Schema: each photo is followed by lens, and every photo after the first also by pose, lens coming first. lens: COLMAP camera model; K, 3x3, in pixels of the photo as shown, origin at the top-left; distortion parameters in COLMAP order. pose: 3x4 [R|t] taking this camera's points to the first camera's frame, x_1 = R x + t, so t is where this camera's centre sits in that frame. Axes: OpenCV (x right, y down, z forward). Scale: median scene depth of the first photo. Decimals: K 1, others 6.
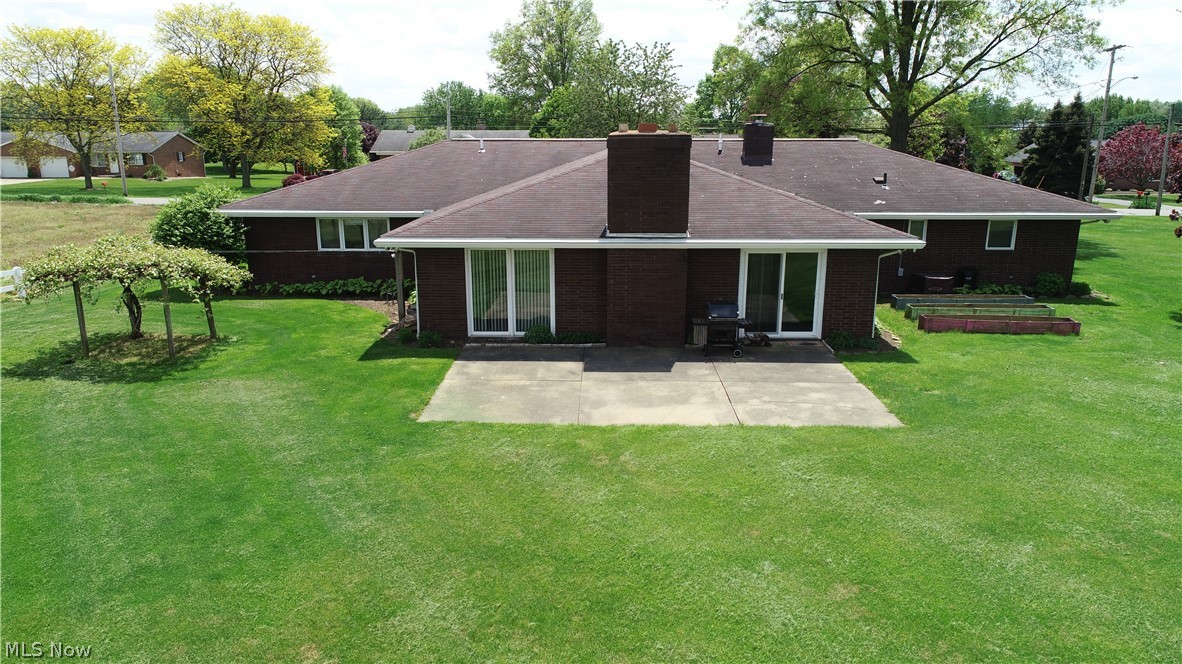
lens RADIAL K [[817.2, 0, 588.7], [0, 817.2, 330.2], [0, 0, 1]] dist [-0.004484, 0.001742]
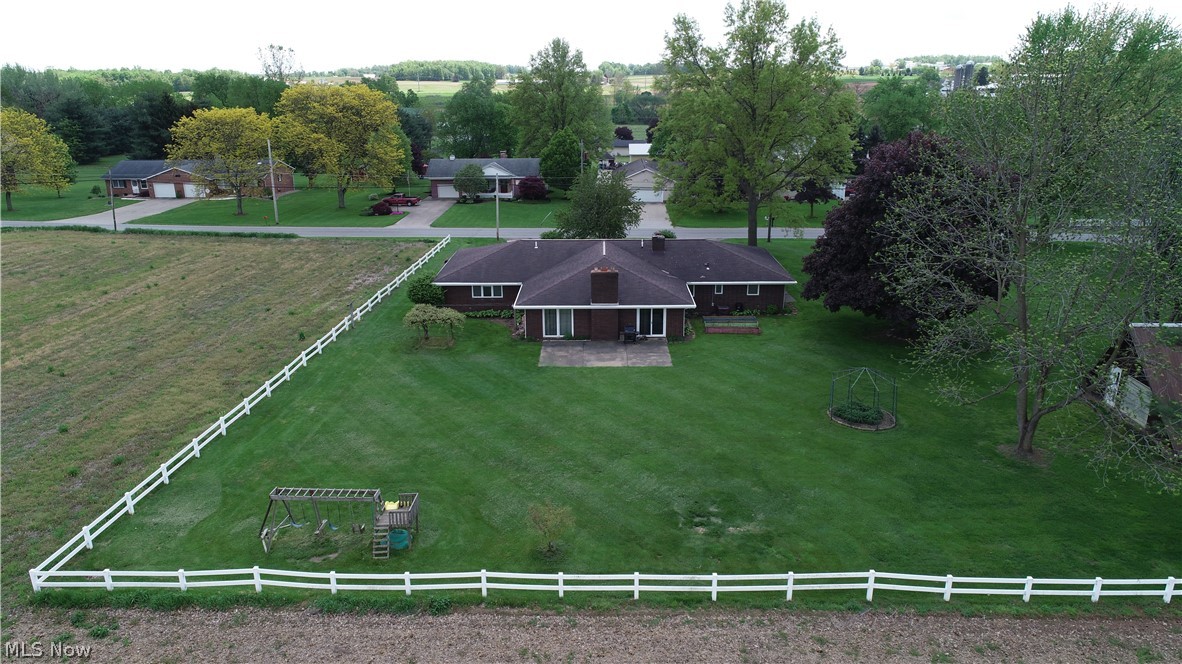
lens RADIAL K [[817.2, 0, 592.0], [0, 817.2, 332.9], [0, 0, 1]] dist [-0.004484, 0.001742]
pose [[0.999885, -0.009349, 0.011902, -0.011010], [0.008595, 0.998047, 0.061875, -0.199005], [-0.012457, -0.061766, 0.998013, -2.013753]]
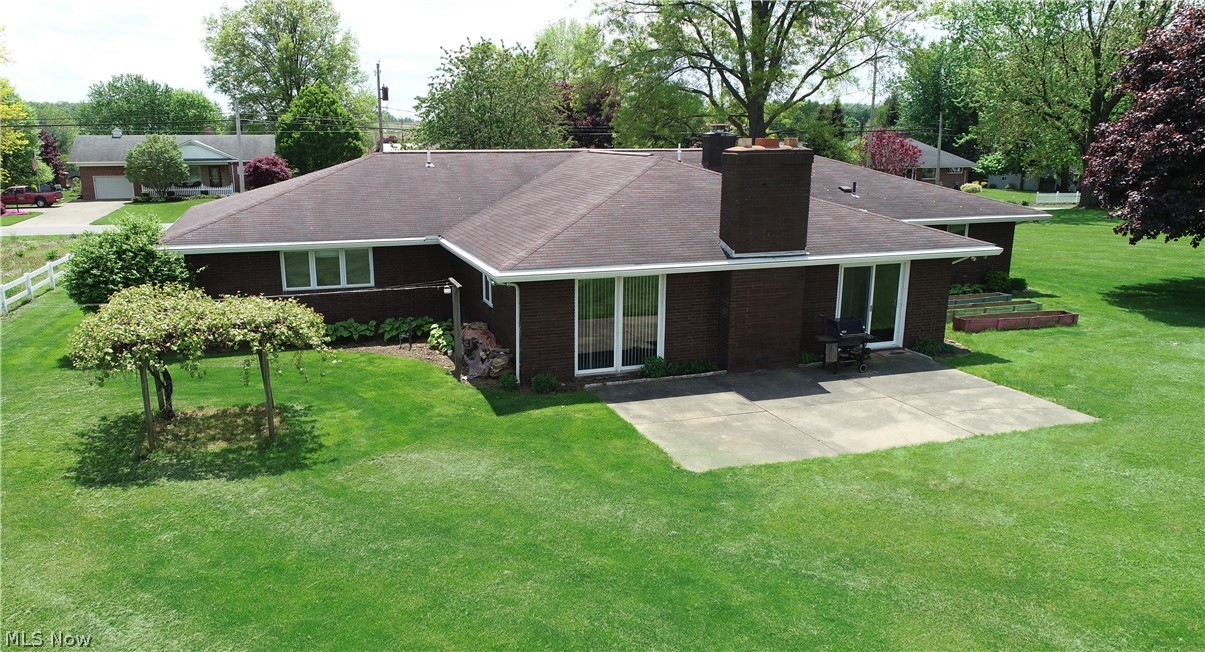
lens RADIAL K [[892.9, 0, 584.8], [0, 892.9, 355.6], [0, 0, 1]] dist [-0.000897, -0.000361]
pose [[0.939544, -0.084245, 0.331902, -0.496438], [0.082443, 0.996404, 0.019534, -0.036182], [-0.332355, 0.009010, 0.943111, 0.081458]]
